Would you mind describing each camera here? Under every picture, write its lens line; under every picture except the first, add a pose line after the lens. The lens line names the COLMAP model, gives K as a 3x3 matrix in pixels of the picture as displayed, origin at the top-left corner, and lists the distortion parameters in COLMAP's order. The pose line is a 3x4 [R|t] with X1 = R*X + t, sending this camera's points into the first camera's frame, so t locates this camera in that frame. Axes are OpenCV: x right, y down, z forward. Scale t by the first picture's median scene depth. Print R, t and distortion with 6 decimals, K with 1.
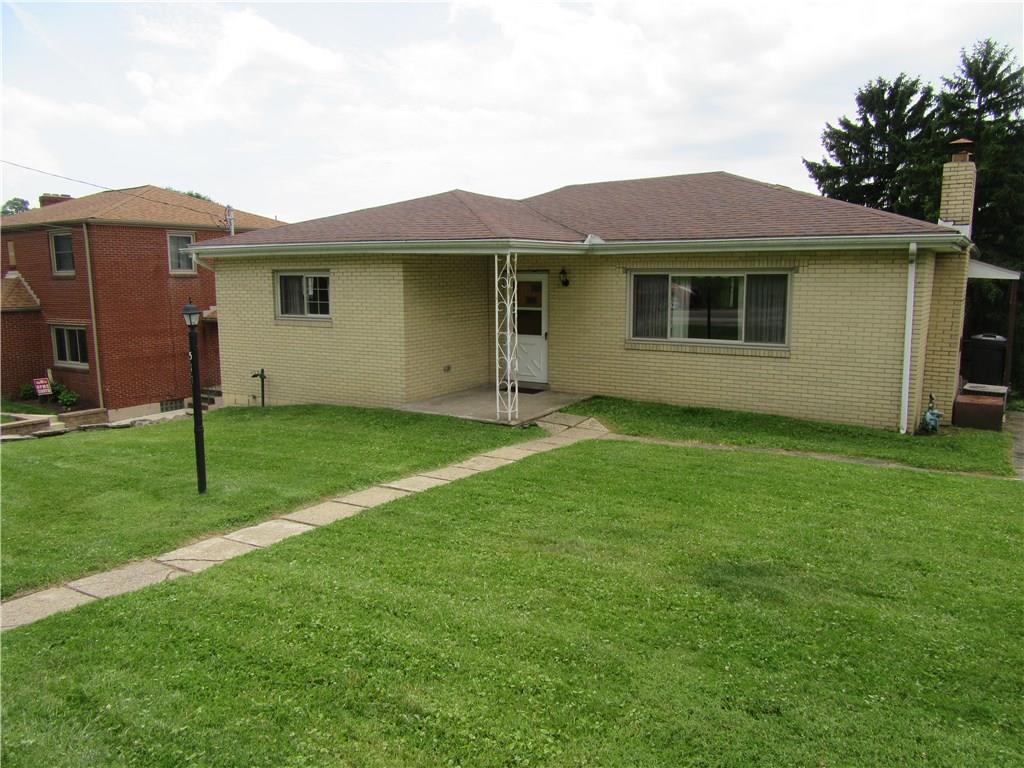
lens RADIAL K [[751.8, 0, 512.9], [0, 751.8, 382.2], [0, 0, 1]] dist [-0.012271, 0.004742]
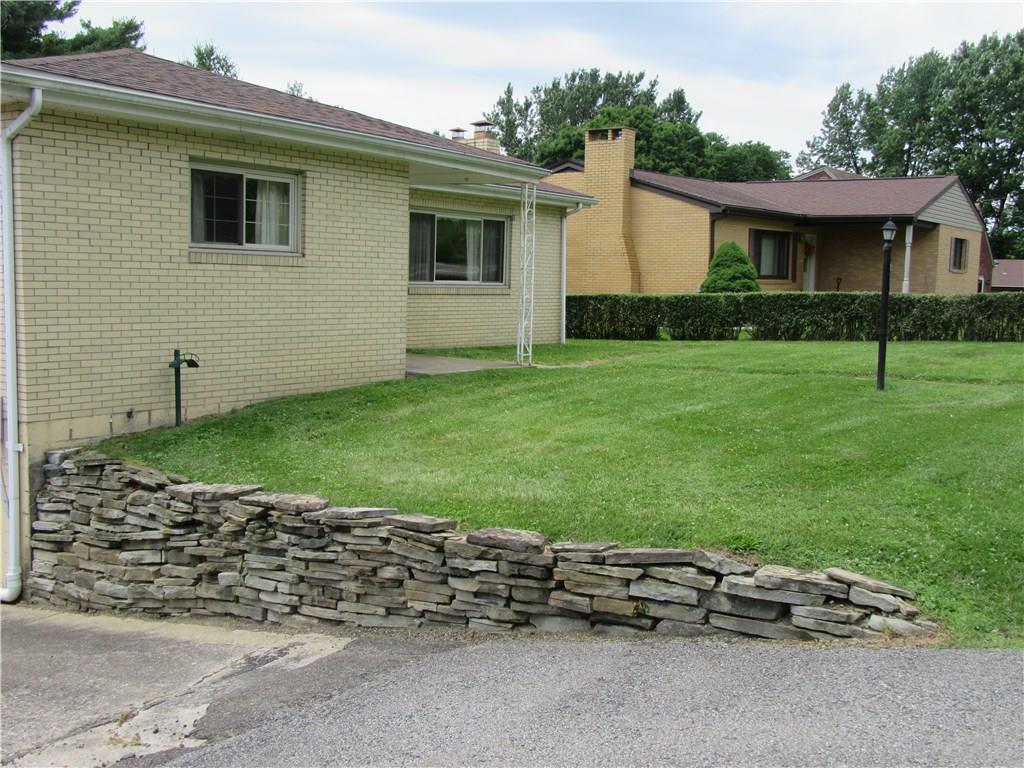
lens RADIAL K [[1086.6, 0, 515.7], [0, 1086.6, 381.6], [0, 0, 1]] dist [0.015954, -0.006198]
pose [[0.061282, -0.093052, 0.993774, -1.147180], [0.111923, 0.990006, 0.085798, -0.037602], [-0.991826, 0.105968, 0.071084, 0.792244]]
